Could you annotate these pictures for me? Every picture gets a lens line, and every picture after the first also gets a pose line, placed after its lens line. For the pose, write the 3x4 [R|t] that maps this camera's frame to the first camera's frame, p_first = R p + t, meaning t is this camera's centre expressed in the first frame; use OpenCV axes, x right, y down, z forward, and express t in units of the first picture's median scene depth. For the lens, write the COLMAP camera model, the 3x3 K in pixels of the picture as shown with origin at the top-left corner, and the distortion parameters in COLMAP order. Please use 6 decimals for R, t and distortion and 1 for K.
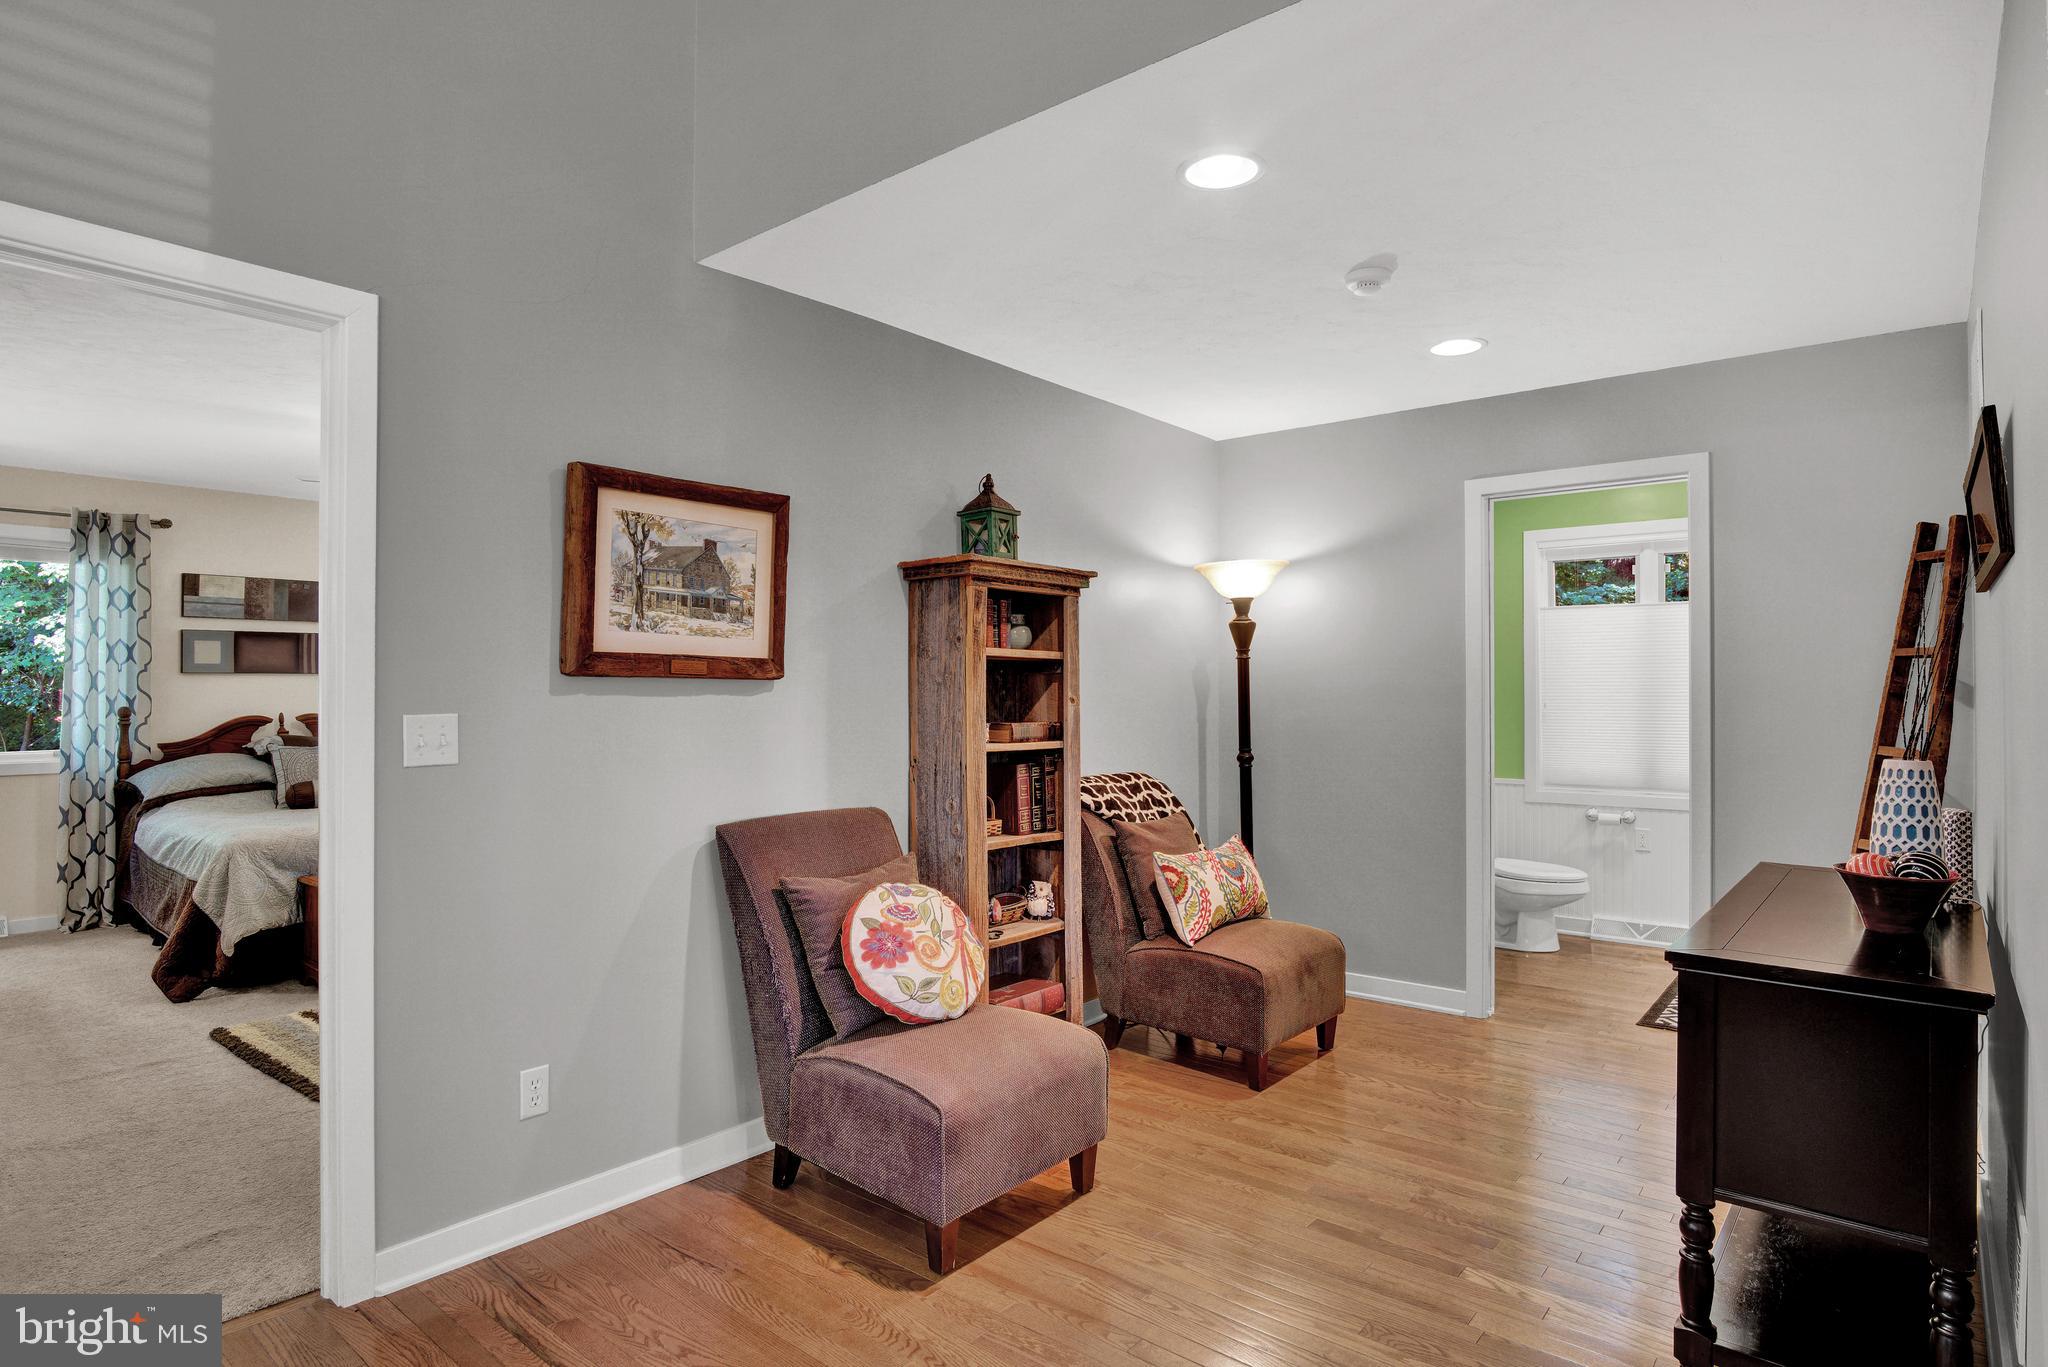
lens RADIAL K [[1110.5, 0, 1027.8], [0, 1110.5, 674.9], [0, 0, 1]] dist [-0.022336, 0.001571]
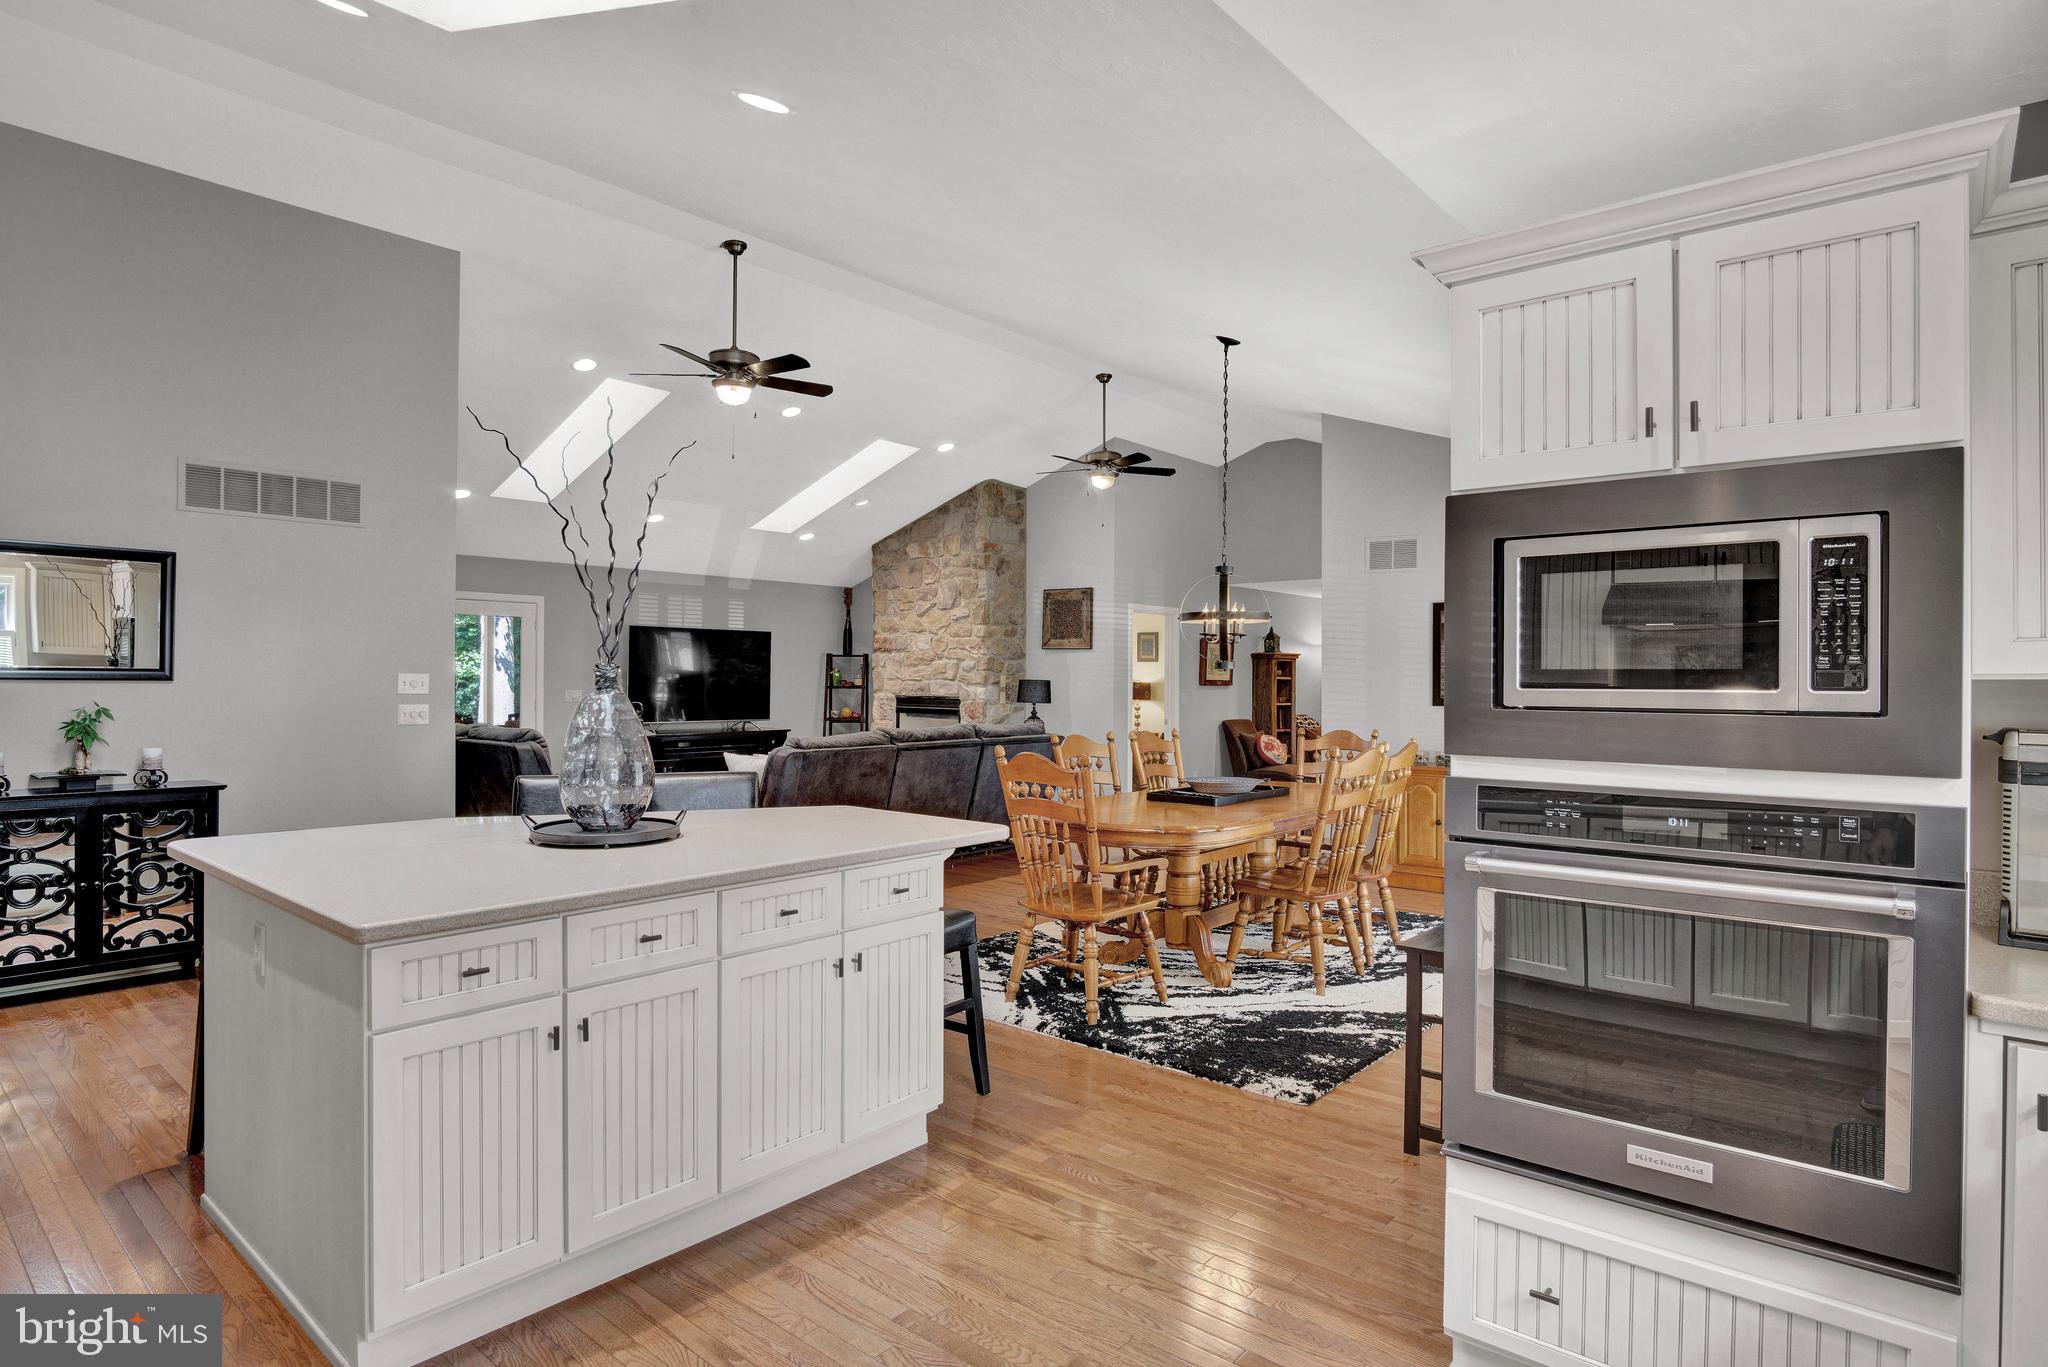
lens RADIAL K [[1110.5, 0, 1027.8], [0, 1110.5, 674.9], [0, 0, 1]] dist [-0.022336, 0.001571]
pose [[0.999888, 0.007440, -0.012979, -0.737137], [-0.007308, 0.999922, 0.010174, -0.057153], [0.013053, -0.010078, 0.999864, -2.442927]]
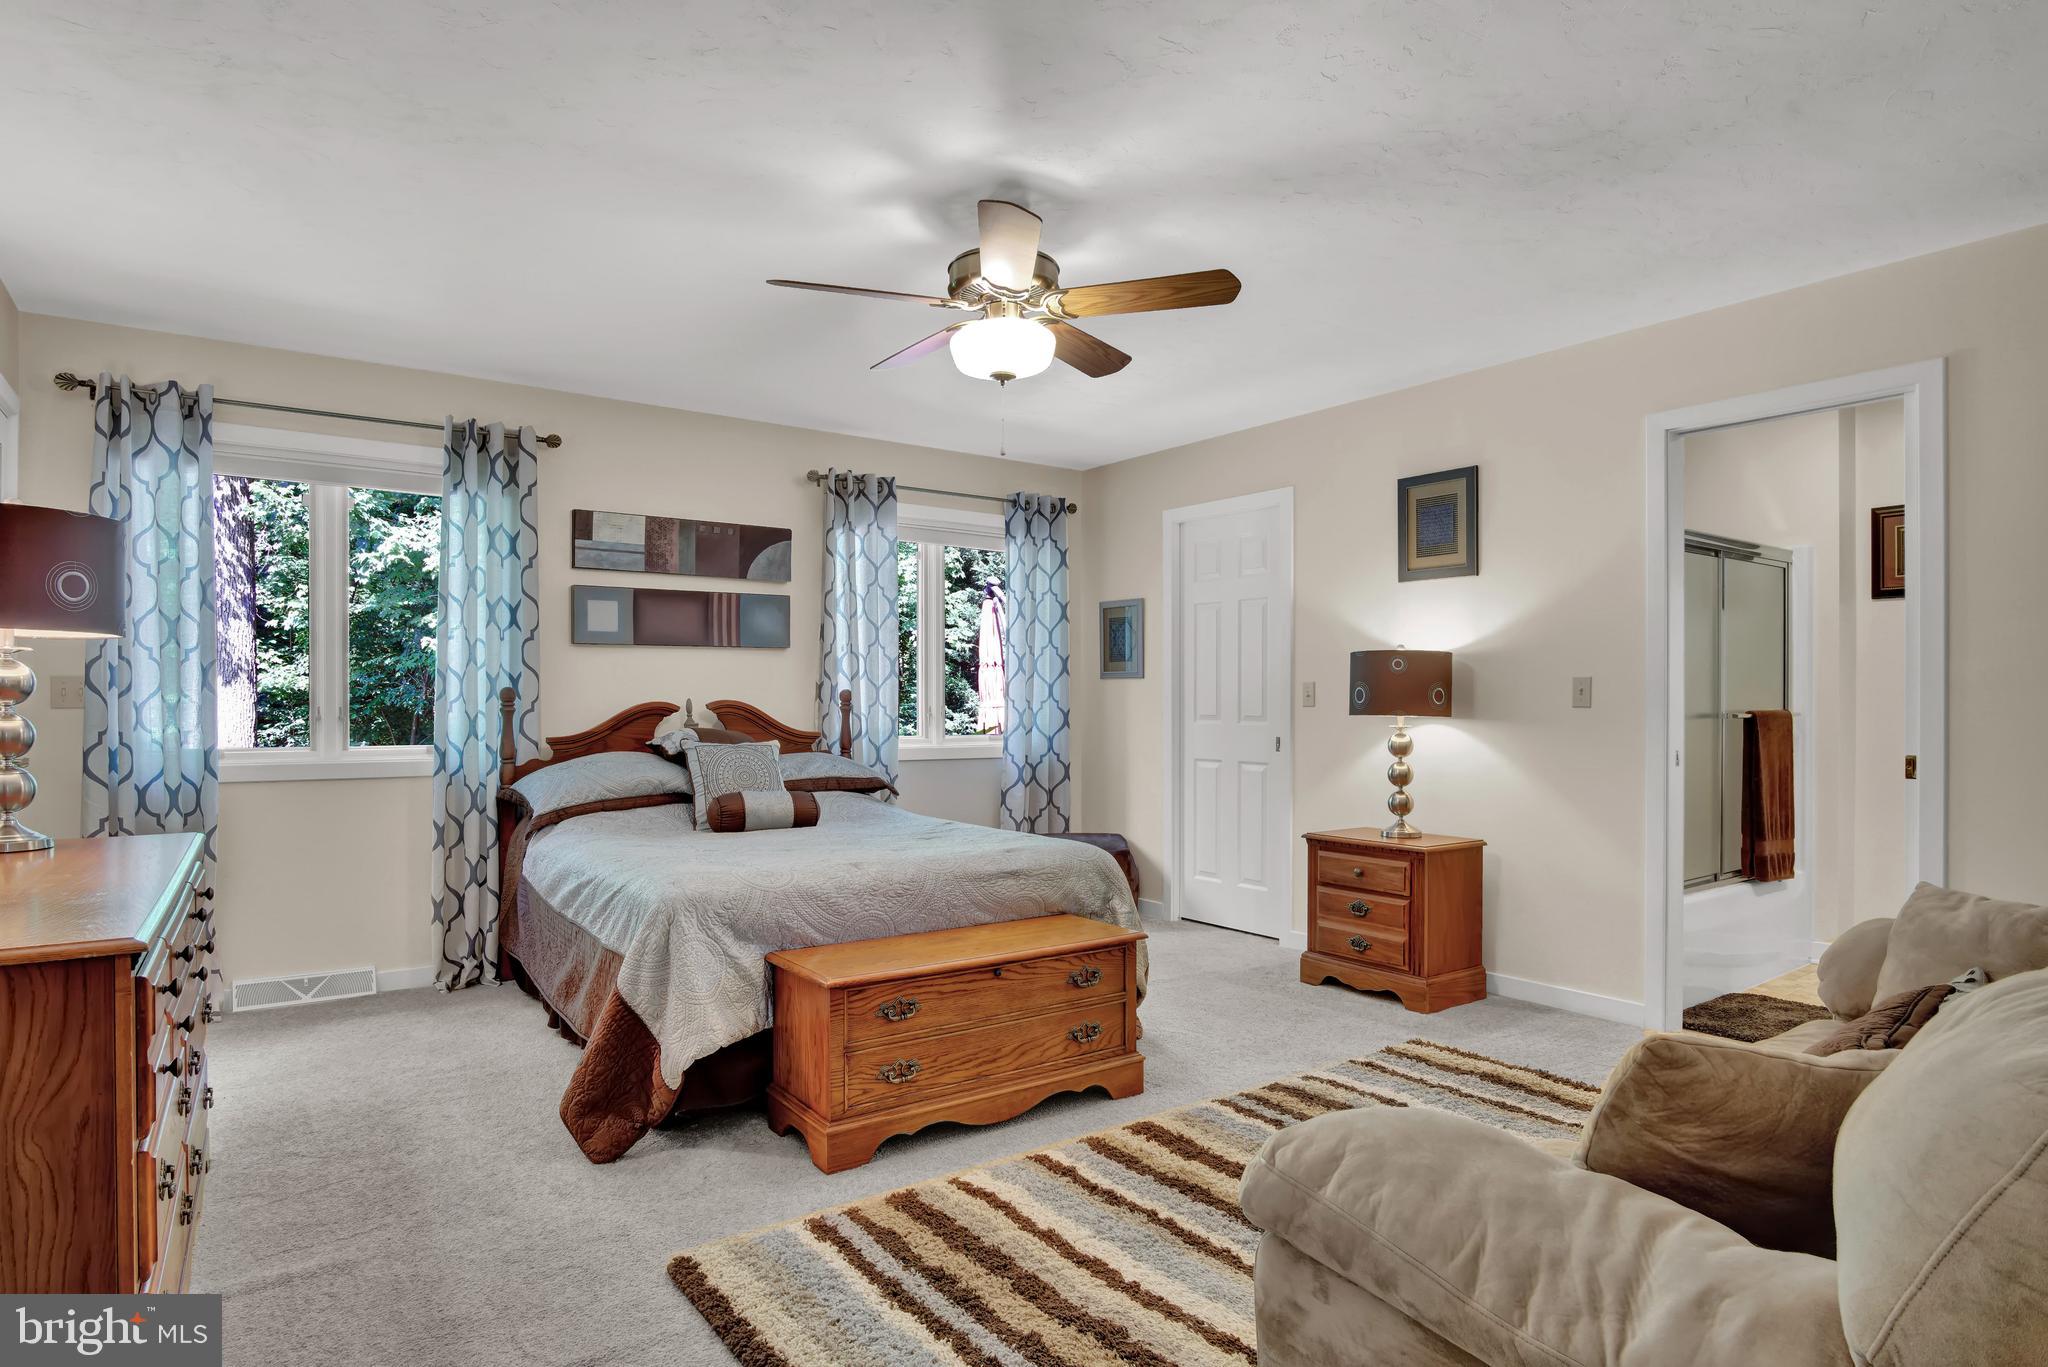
lens RADIAL K [[1167.6, 0, 1028.0], [0, 1167.6, 698.8], [0, 0, 1]] dist [-0.030954, 0.000759]
pose [[0.967115, 0.000280, -0.254338, -0.440085], [0.002675, 0.999933, 0.011273, 0.044587], [0.254324, -0.011583, 0.967050, 0.509348]]
